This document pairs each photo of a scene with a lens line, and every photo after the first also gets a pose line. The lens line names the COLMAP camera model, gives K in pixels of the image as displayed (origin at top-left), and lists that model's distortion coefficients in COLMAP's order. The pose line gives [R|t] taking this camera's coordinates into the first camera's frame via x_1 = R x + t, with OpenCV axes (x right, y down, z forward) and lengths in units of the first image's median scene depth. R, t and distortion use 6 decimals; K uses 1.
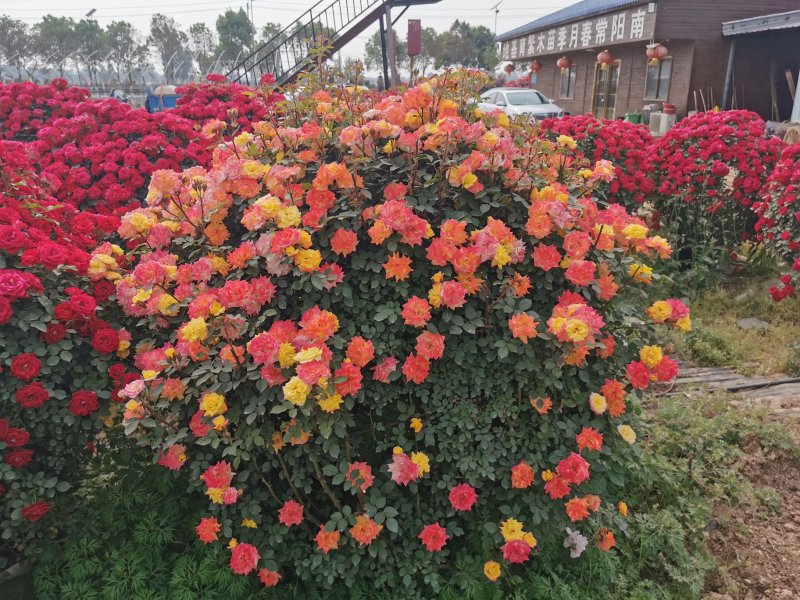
lens RADIAL K [[621.8, 0, 399.5], [0, 621.8, 298.0], [0, 0, 1]] dist [0.024827, -0.025432]
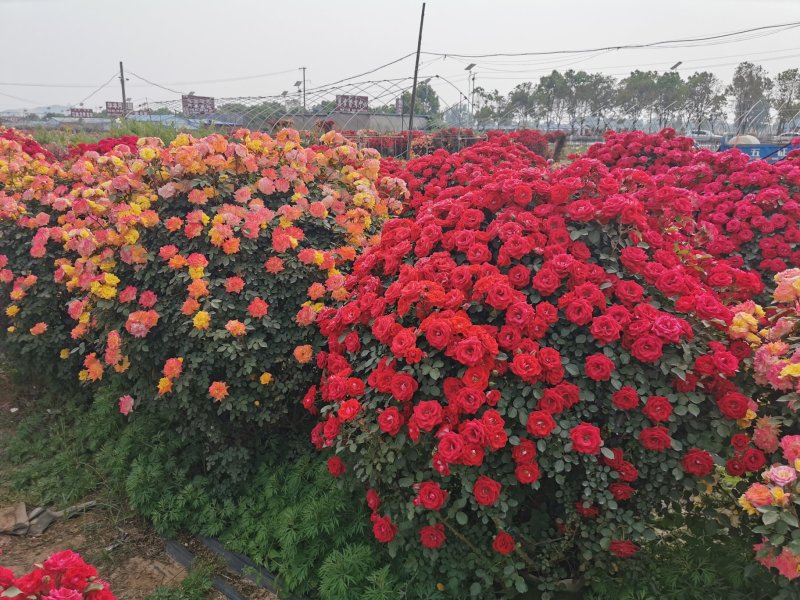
lens RADIAL K [[621.8, 0, 397.2], [0, 621.8, 300.2], [0, 0, 1]] dist [0.024827, -0.025432]
pose [[0.703108, 0.194219, -0.684045, -0.101411], [-0.240463, 0.970245, 0.028315, 0.005200], [0.669191, 0.144579, 0.728890, -0.016304]]
